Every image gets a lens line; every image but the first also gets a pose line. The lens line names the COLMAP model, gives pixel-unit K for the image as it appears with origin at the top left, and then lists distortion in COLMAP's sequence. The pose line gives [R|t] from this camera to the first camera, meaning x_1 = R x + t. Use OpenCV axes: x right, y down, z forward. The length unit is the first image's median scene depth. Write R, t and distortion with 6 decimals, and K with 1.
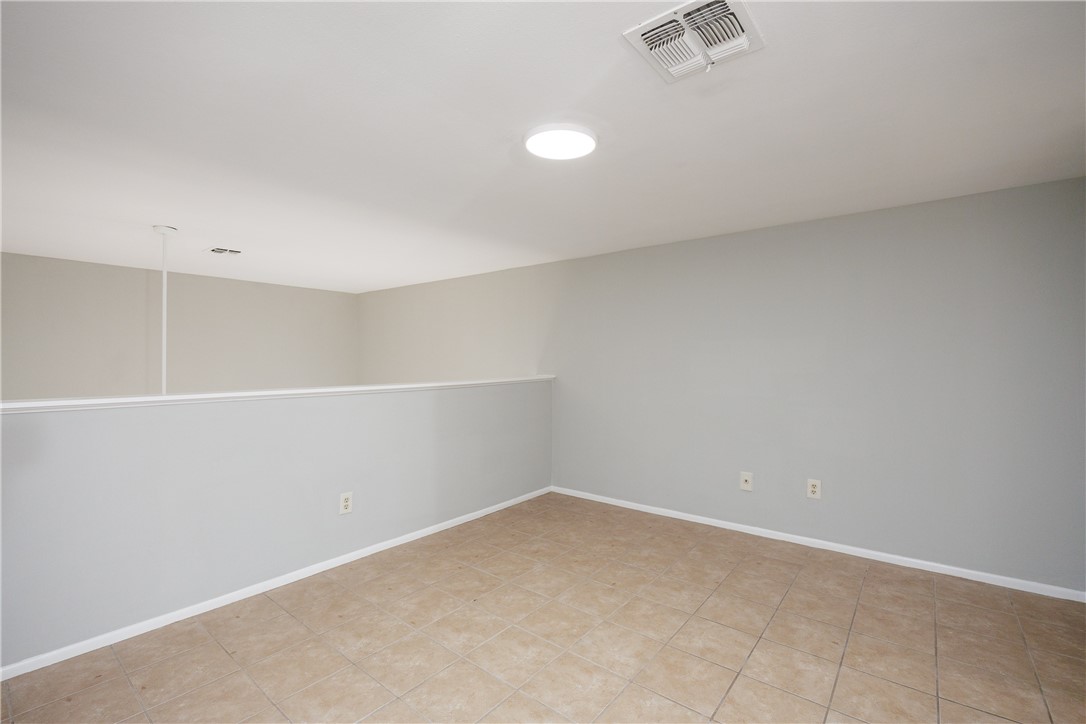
lens RADIAL K [[482.3, 0, 540.8], [0, 482.3, 360.1], [0, 0, 1]] dist [-0.018529, -0.000247]
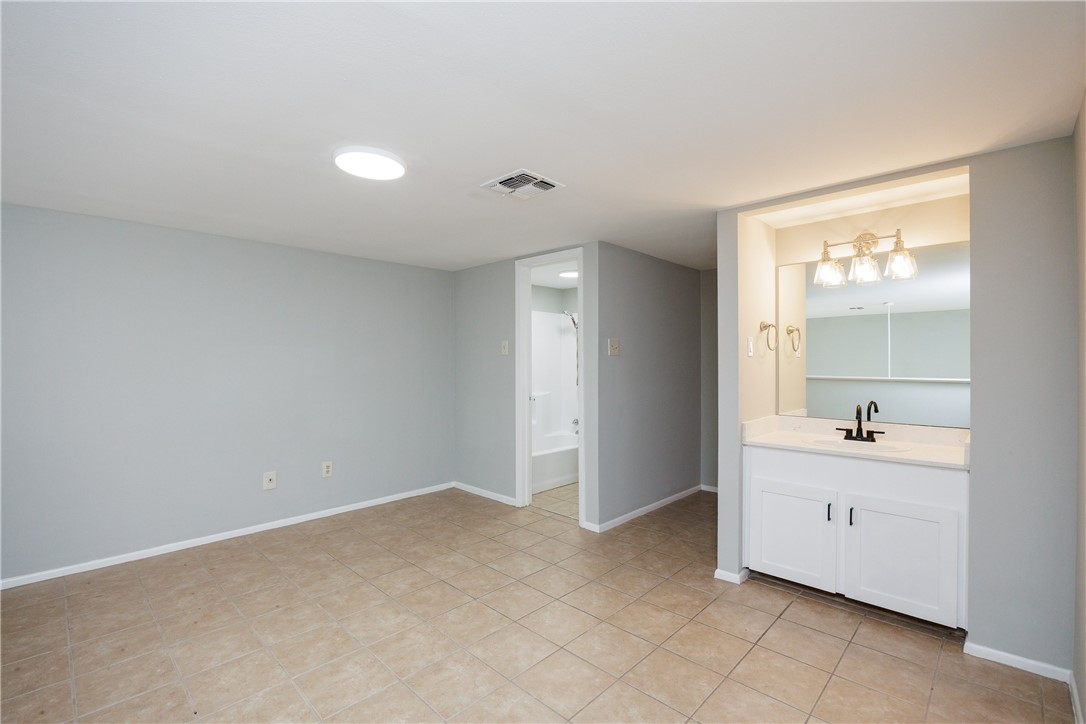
lens RADIAL K [[482.3, 0, 539.2], [0, 482.3, 359.8], [0, 0, 1]] dist [-0.018529, -0.000247]
pose [[0.083306, 0.000161, 0.996524, -0.745056], [-0.000844, 1.000000, -0.000091, -0.019297], [-0.996524, -0.000833, 0.083306, 0.412525]]
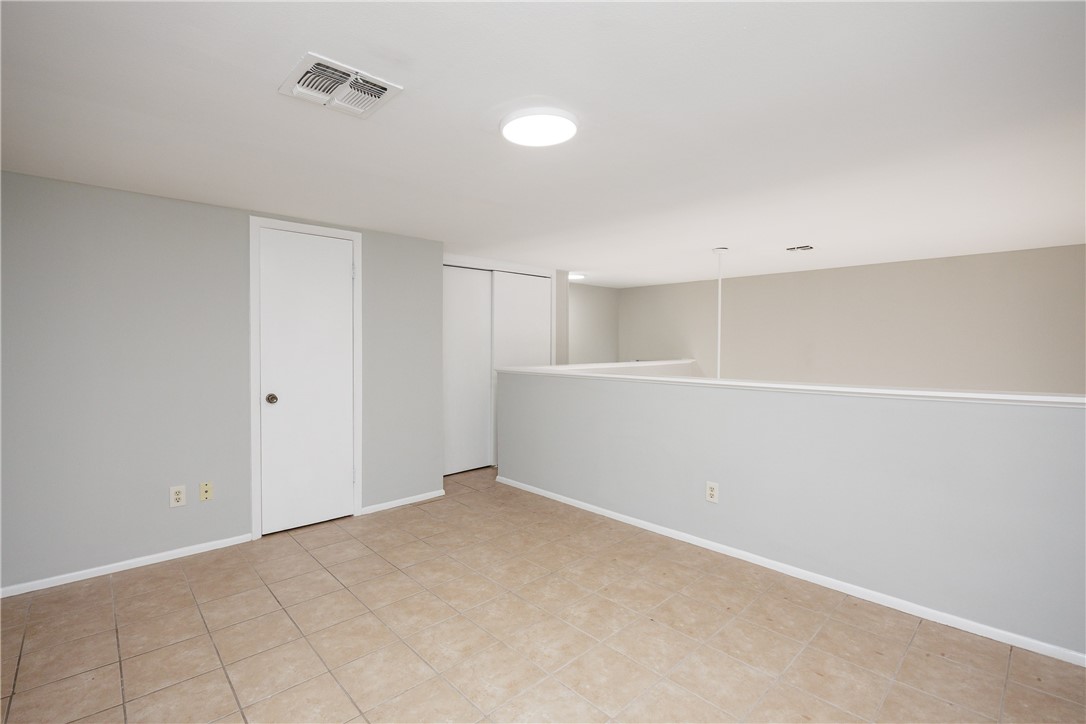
lens RADIAL K [[482.3, 0, 543.8], [0, 482.3, 358.2], [0, 0, 1]] dist [-0.018529, -0.000247]
pose [[-0.121807, 0.027628, -0.992169, 0.741011], [-0.003098, 0.999597, 0.028215, -0.024908], [0.992549, 0.006511, -0.121673, 0.851019]]
